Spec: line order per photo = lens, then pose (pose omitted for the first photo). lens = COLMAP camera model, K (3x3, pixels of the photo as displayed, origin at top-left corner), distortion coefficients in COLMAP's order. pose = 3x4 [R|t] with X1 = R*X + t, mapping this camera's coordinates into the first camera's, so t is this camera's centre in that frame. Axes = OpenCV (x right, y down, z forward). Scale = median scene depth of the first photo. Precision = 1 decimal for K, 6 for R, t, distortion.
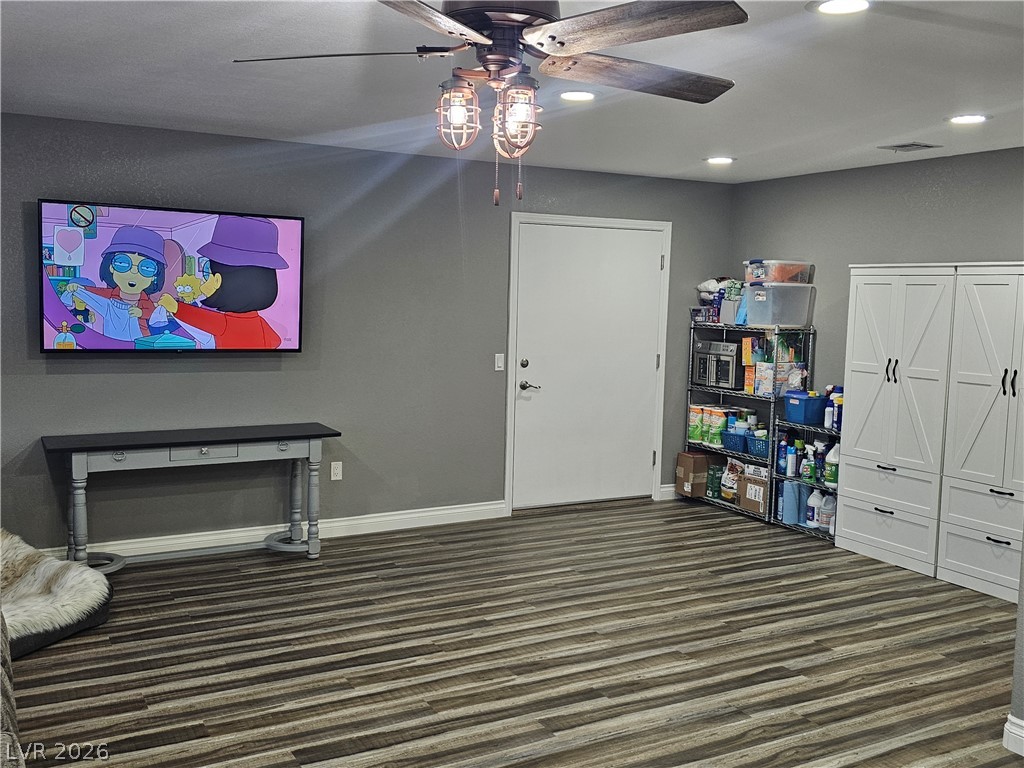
lens RADIAL K [[923.1, 0, 505.5], [0, 923.1, 381.8], [0, 0, 1]] dist [0.065032, -0.039622]
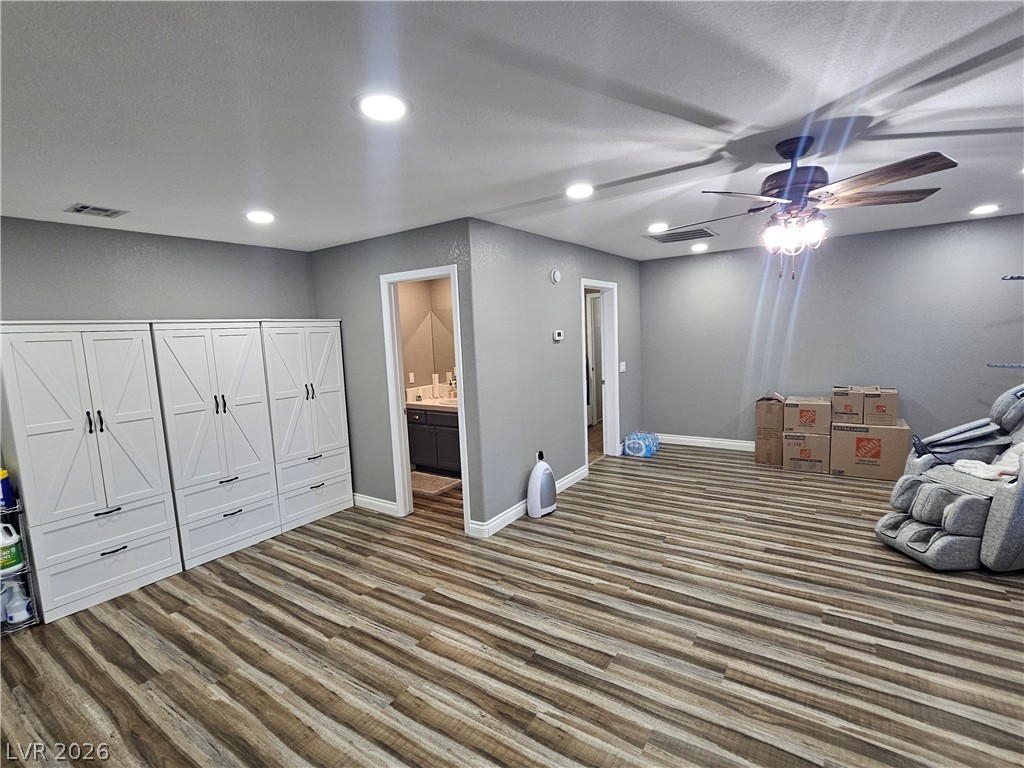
lens RADIAL K [[489.5, 0, 512.5], [0, 489.5, 382.3], [0, 0, 1]] dist [-0.001105, -0.005261]
pose [[-0.443306, -0.096819, 0.891126, -0.349476], [0.126852, 0.977368, 0.169293, -0.110640], [-0.887349, 0.188090, -0.420991, 0.990696]]
